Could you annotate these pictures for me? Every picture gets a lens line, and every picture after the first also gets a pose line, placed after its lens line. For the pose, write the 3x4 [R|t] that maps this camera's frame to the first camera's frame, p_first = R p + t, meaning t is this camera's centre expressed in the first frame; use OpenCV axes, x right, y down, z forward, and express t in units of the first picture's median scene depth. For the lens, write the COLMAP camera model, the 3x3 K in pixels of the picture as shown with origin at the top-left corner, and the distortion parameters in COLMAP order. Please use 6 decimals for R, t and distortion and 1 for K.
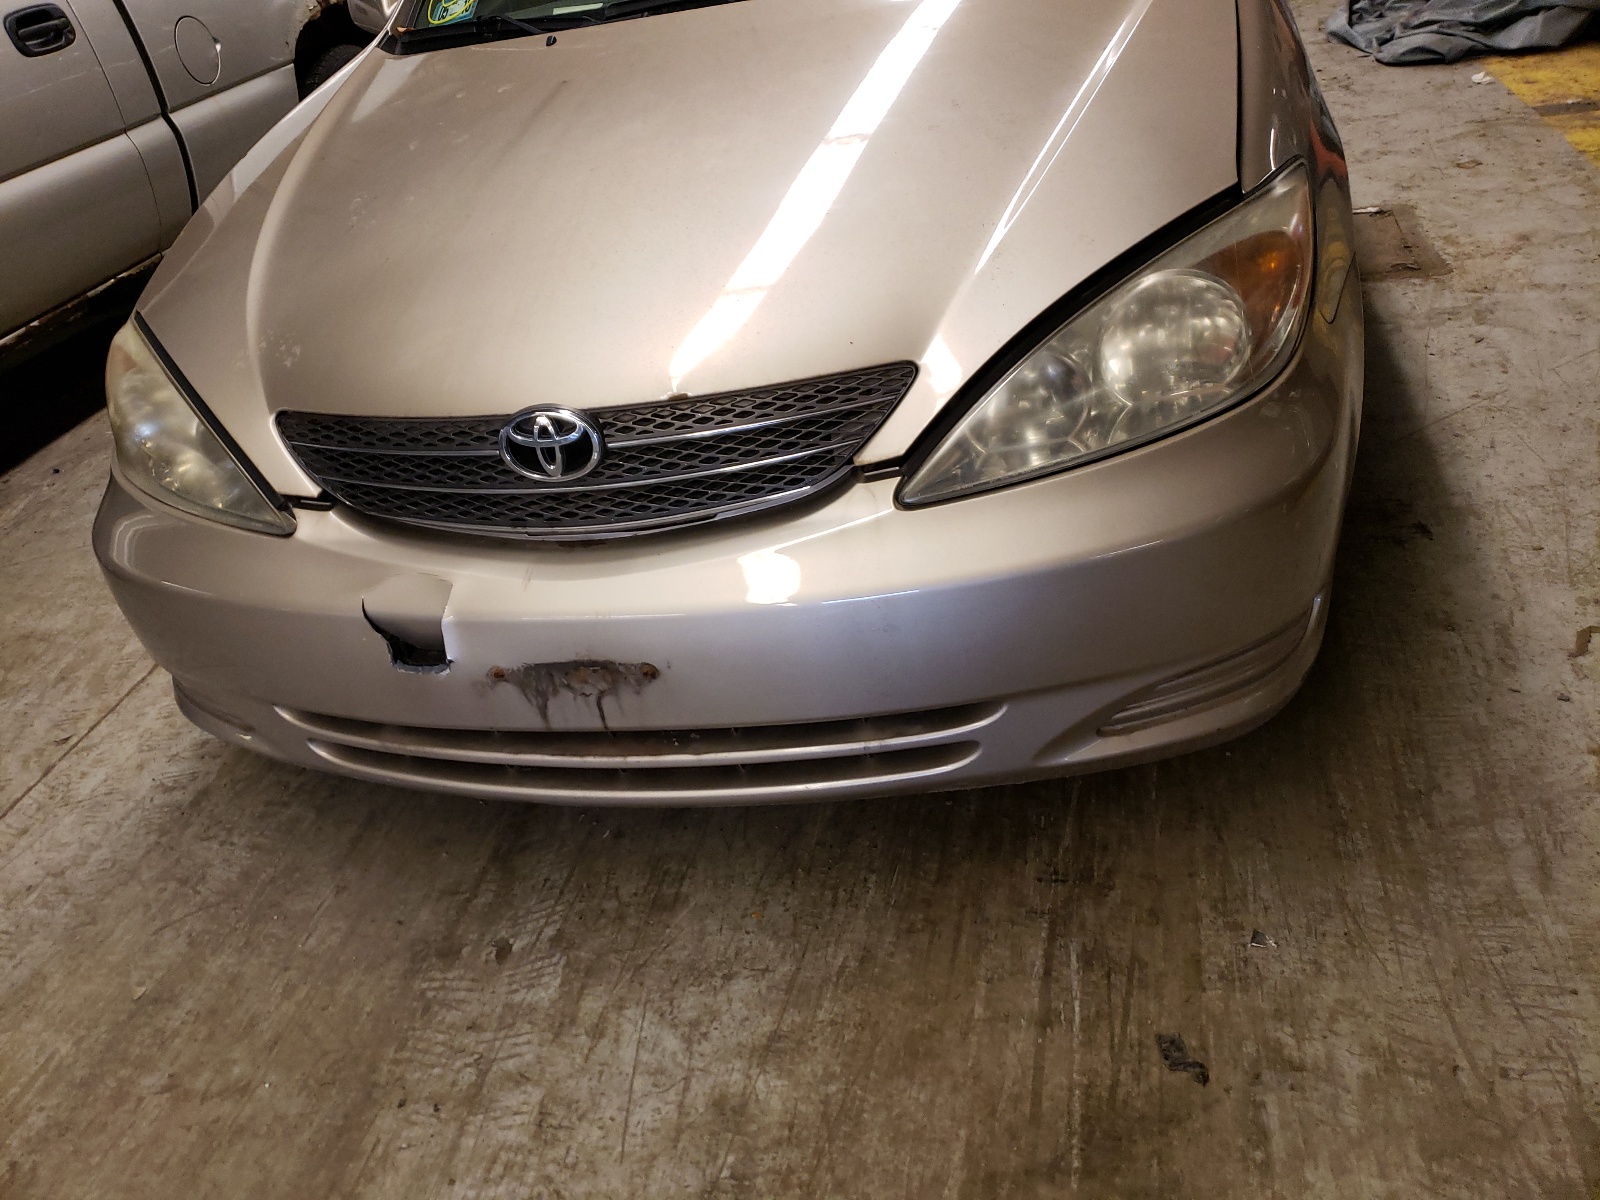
lens RADIAL K [[1301.4, 0, 798.6], [0, 1301.4, 549.9], [0, 0, 1]] dist [0.018672, 0.004206]
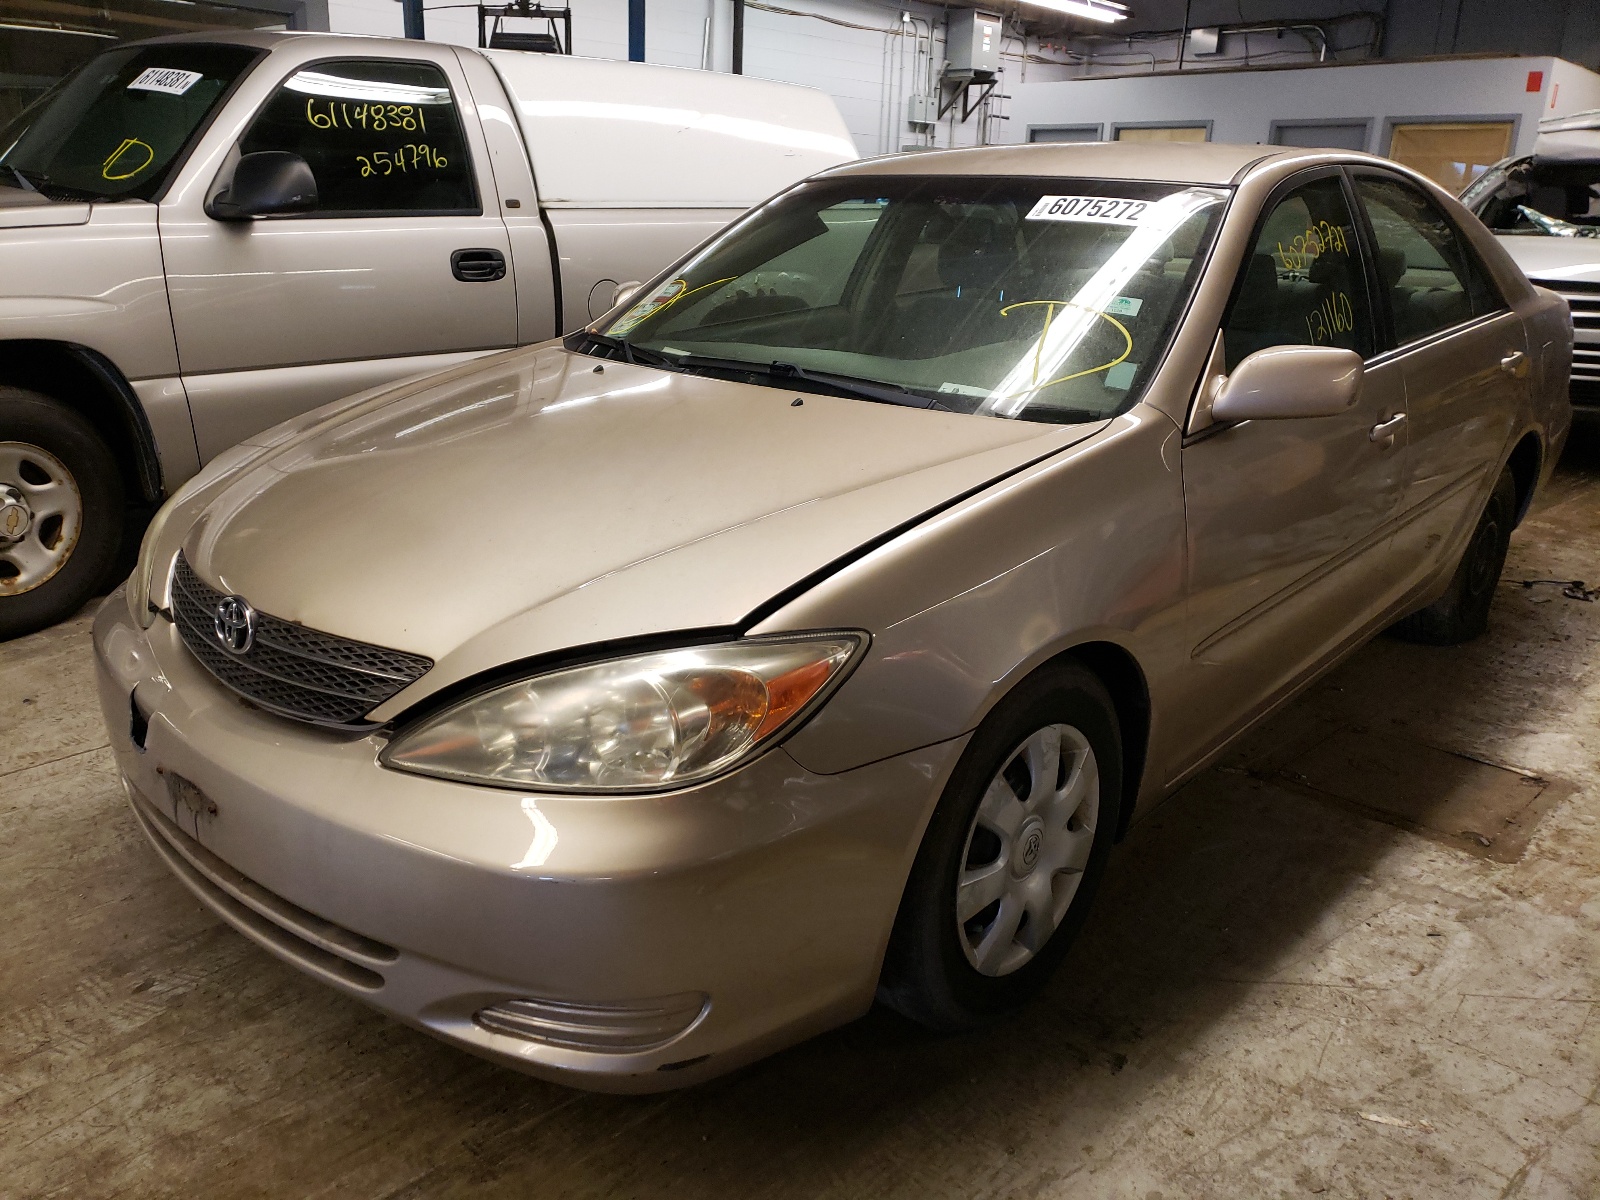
lens RADIAL K [[1301.4, 0, 798.6], [0, 1301.4, 549.9], [0, 0, 1]] dist [0.018672, 0.004206]
pose [[0.846818, 0.321472, -0.423739, 0.705819], [-0.402941, 0.907772, -0.116568, -0.188158], [0.347185, 0.269453, 0.898252, -0.055637]]
